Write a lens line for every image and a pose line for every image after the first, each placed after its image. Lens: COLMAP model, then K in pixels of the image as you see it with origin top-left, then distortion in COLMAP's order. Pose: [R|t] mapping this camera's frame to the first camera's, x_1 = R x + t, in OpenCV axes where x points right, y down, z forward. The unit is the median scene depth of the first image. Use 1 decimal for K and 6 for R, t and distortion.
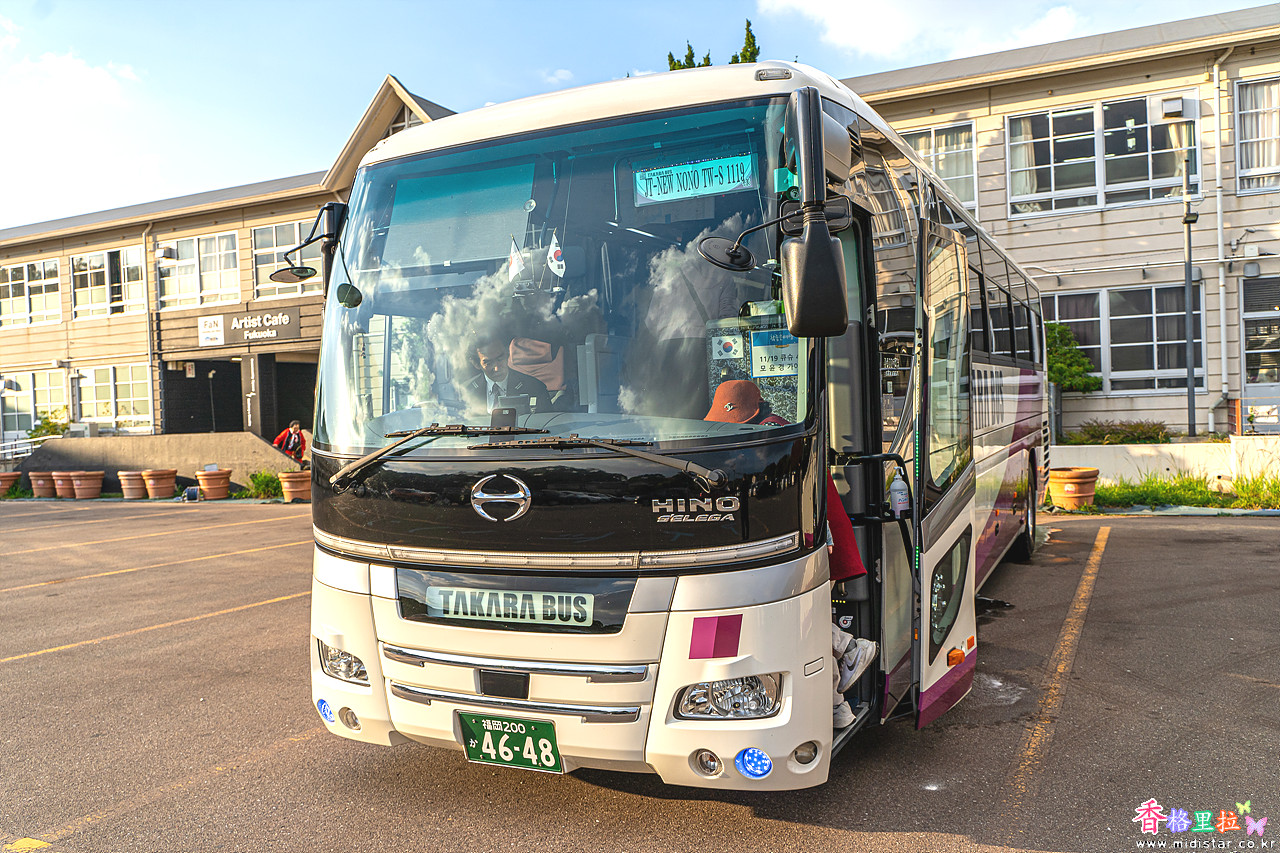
lens RADIAL K [[1077.7, 0, 645.1], [0, 1077.7, 426.4], [0, 0, 1]] dist [0.008581, 0.005114]
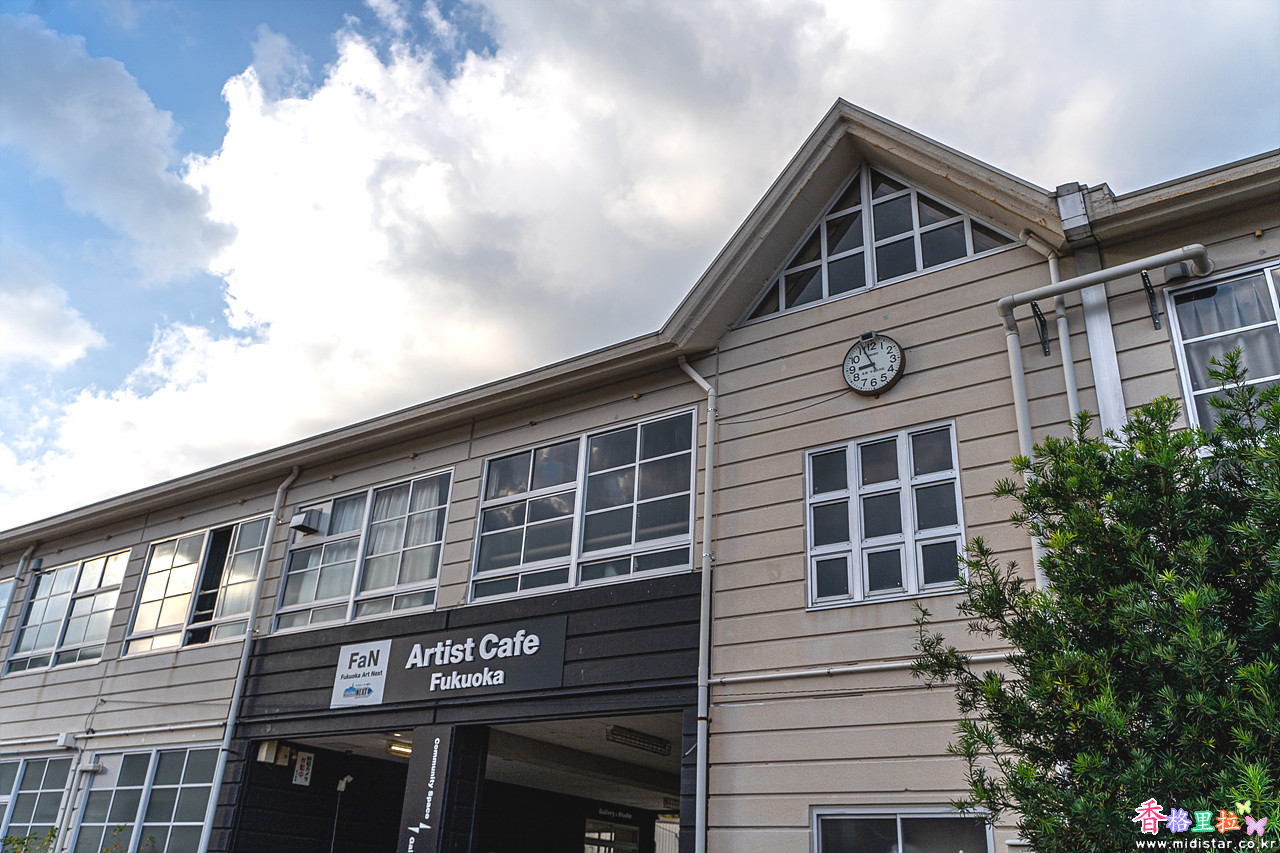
lens RADIAL K [[1044.6, 0, 636.4], [0, 1044.6, 422.2], [0, 0, 1]] dist [0.000466, -0.007153]
pose [[0.986490, 0.022236, -0.162304, -0.217901], [-0.092534, 0.893189, -0.440057, -0.000170], [0.135183, 0.449131, 0.883180, 0.577348]]
